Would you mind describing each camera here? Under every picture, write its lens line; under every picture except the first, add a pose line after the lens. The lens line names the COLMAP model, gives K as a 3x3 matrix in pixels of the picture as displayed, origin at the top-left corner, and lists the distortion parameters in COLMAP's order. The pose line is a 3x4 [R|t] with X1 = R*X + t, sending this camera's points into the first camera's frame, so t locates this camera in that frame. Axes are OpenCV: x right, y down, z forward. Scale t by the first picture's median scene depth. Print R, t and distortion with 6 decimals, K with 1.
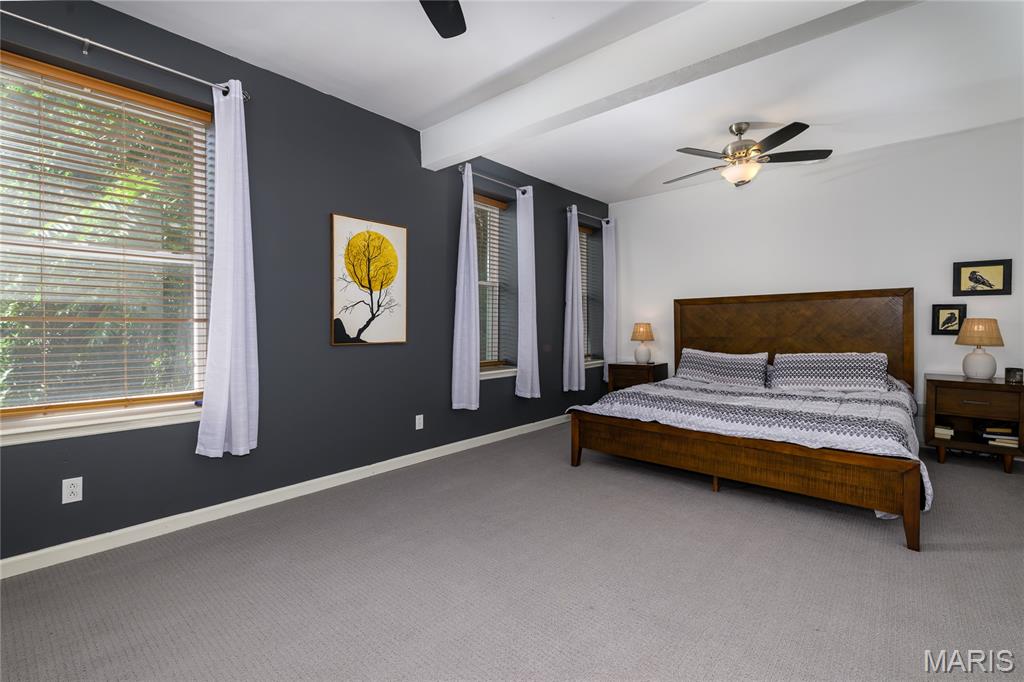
lens RADIAL K [[466.2, 0, 512.2], [0, 466.2, 335.8], [0, 0, 1]] dist [0.001989, 0.000056]
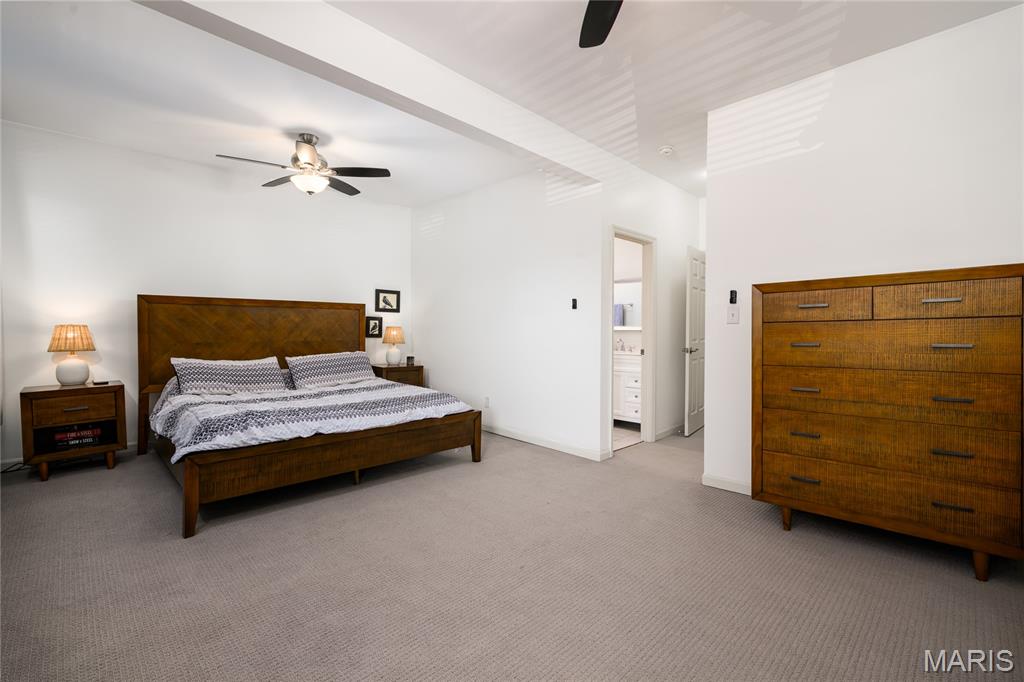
lens RADIAL K [[466.2, 0, 510.9], [0, 466.2, 337.0], [0, 0, 1]] dist [0.001989, 0.000056]
pose [[0.033719, -0.006926, 0.999407, -0.579217], [0.016710, 0.999840, 0.006365, -0.006107], [-0.999292, 0.016486, 0.033830, 0.564723]]
